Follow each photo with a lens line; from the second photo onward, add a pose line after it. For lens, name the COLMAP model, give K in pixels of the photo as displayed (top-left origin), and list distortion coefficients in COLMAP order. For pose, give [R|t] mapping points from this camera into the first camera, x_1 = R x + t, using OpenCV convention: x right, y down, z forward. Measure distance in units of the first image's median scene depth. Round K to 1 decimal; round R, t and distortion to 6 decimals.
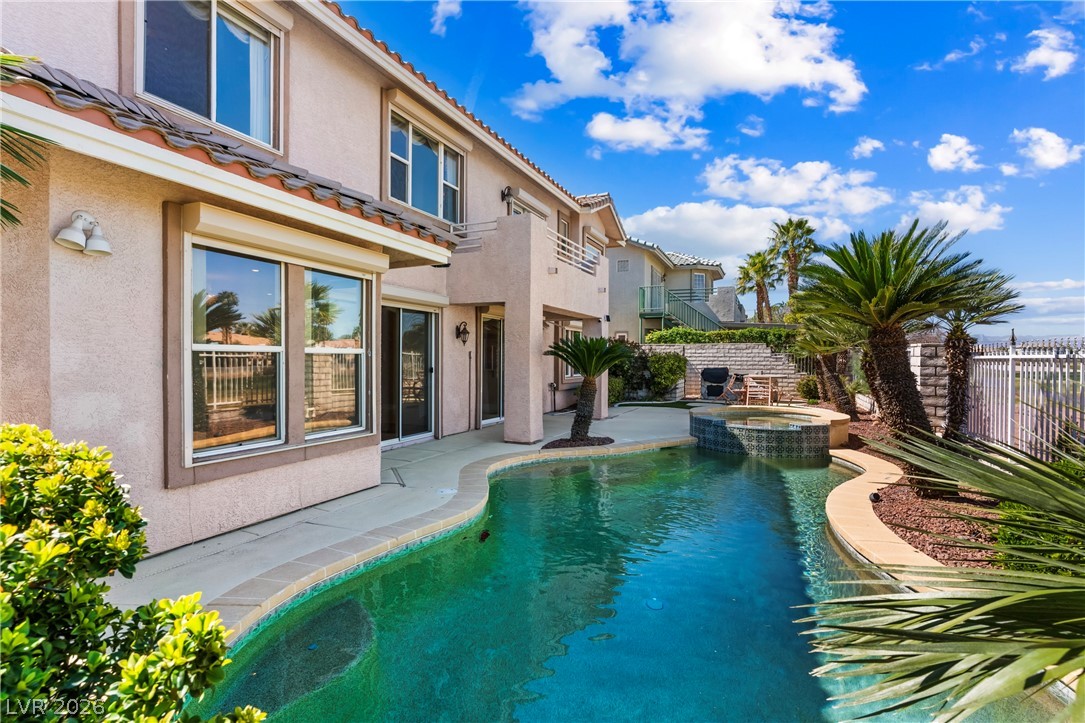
lens RADIAL K [[511.9, 0, 542.5], [0, 511.9, 361.5], [0, 0, 1]] dist [0.000907, -0.000210]
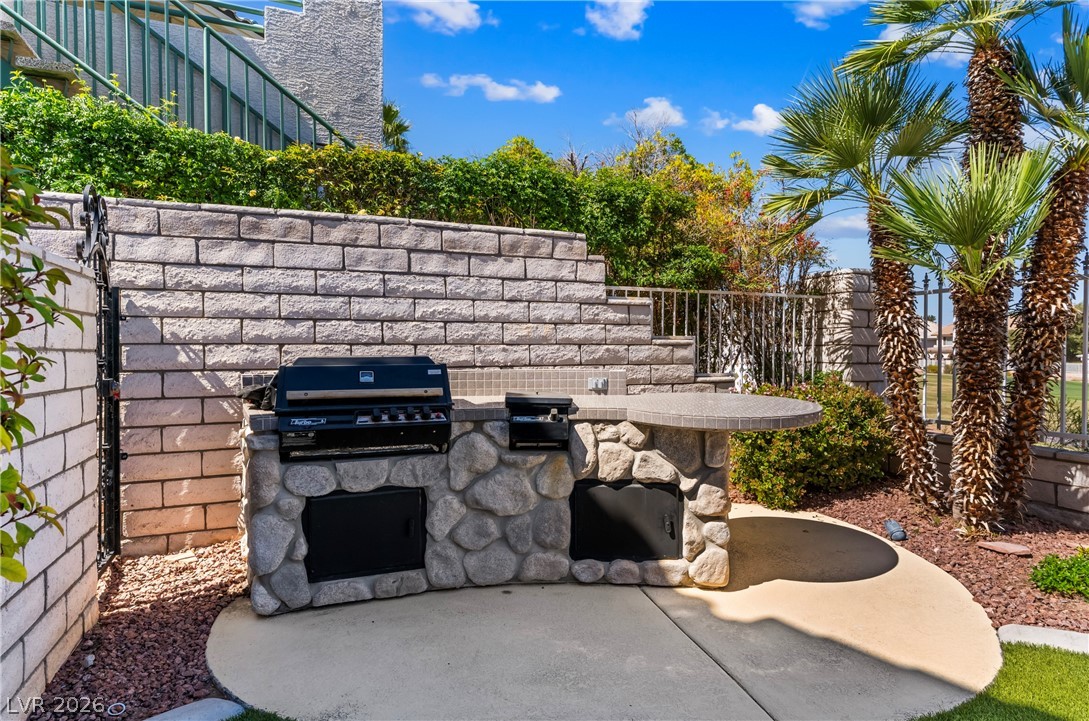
lens RADIAL K [[612.0, 0, 544.5], [0, 612.0, 360.5], [0, 0, 1]] dist [-0.000307, -0.000116]
pose [[0.684495, -0.016919, 0.728822, 0.248599], [0.010863, 0.999856, 0.013008, 0.010726], [-0.728937, -0.000987, 0.684580, 0.840767]]
